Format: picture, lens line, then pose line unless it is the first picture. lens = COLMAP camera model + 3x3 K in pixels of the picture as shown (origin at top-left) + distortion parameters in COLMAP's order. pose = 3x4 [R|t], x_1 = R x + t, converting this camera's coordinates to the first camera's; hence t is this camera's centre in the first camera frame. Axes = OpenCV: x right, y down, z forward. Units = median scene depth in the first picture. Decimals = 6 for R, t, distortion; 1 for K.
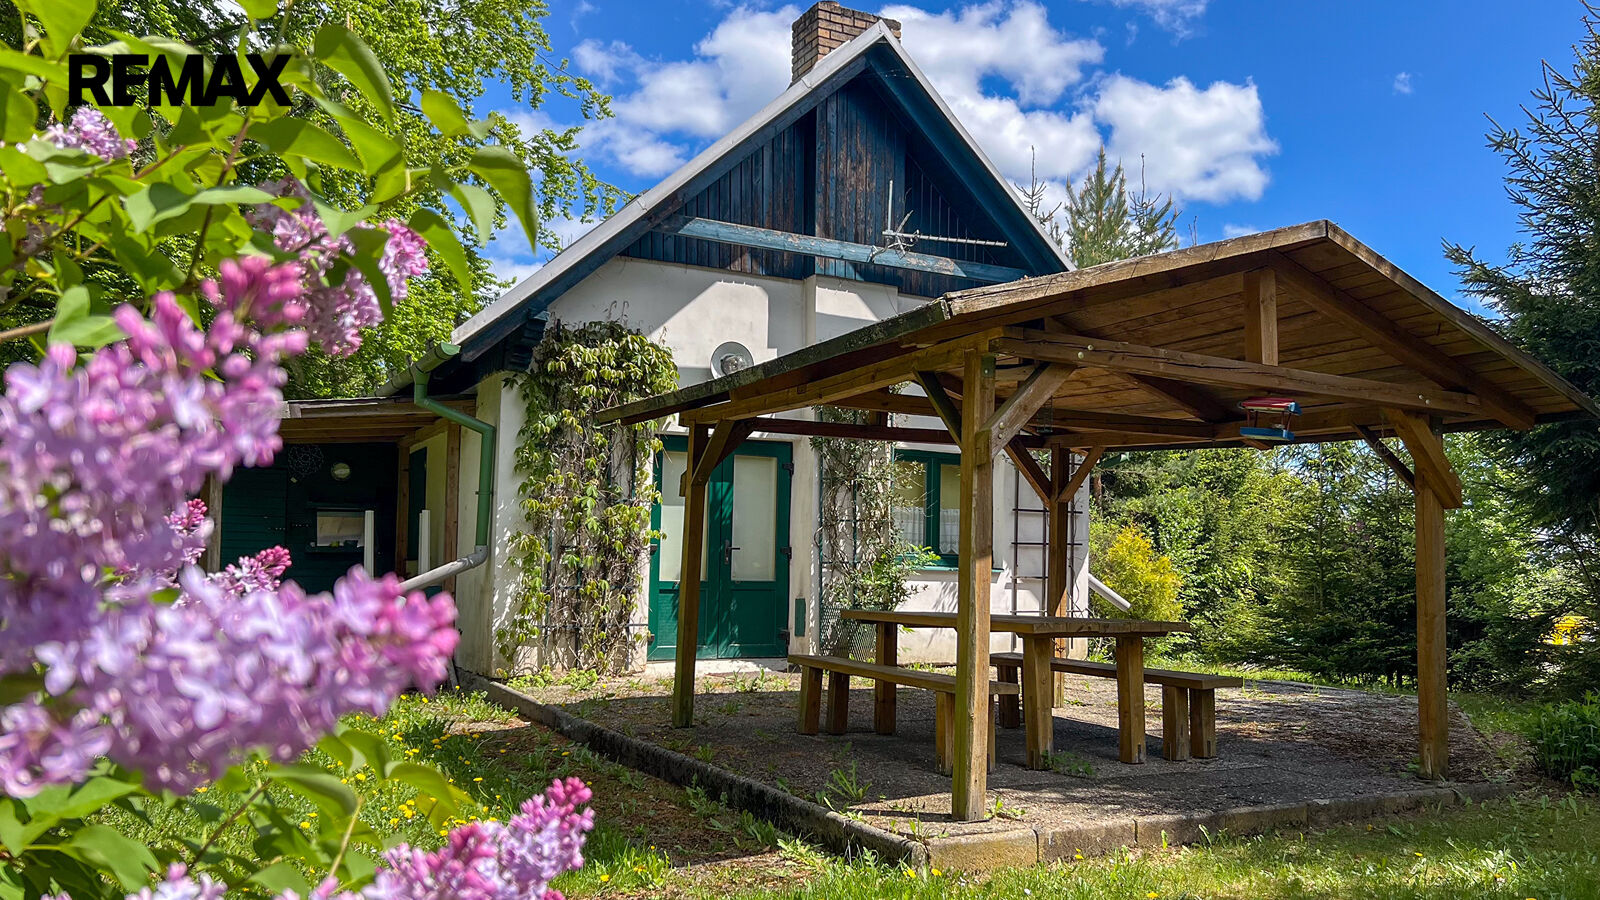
lens RADIAL K [[1215.4, 0, 800.0], [0, 1215.4, 450.0], [0, 0, 1]] dist [0.033168, -0.005695]
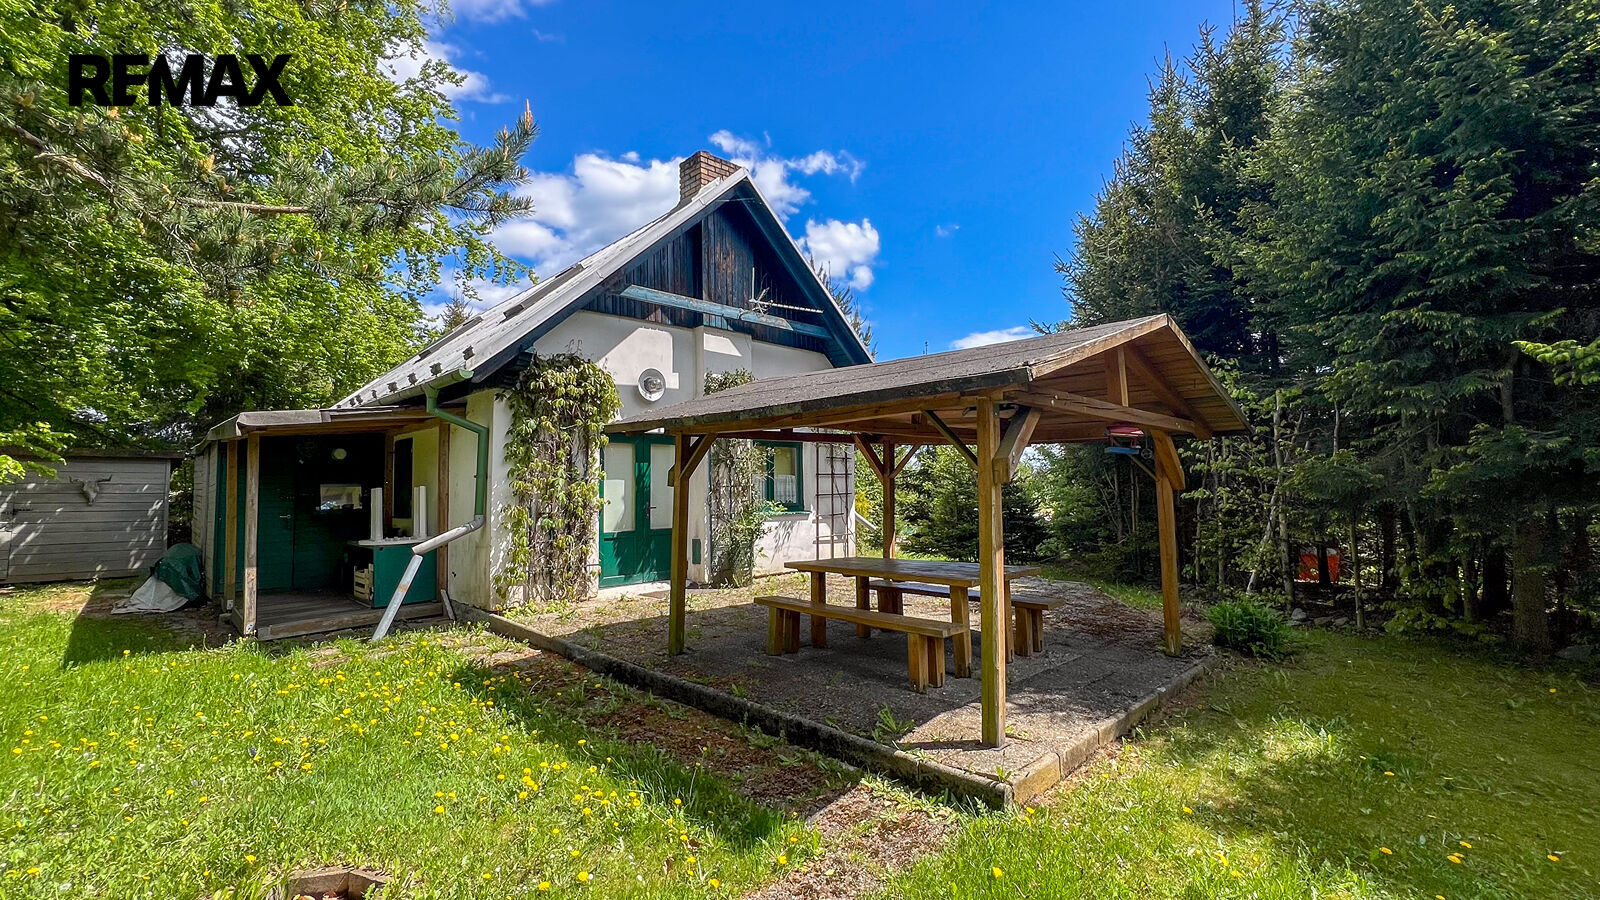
lens RADIAL K [[692.6, 0, 791.6], [0, 692.6, 419.6], [0, 0, 1]] dist [-0.014242, 0.000140]
pose [[0.960963, -0.000300, 0.276677, -0.132969], [0.000826, 0.999998, -0.001785, -0.026675], [-0.276676, 0.001944, 0.960961, 0.146189]]
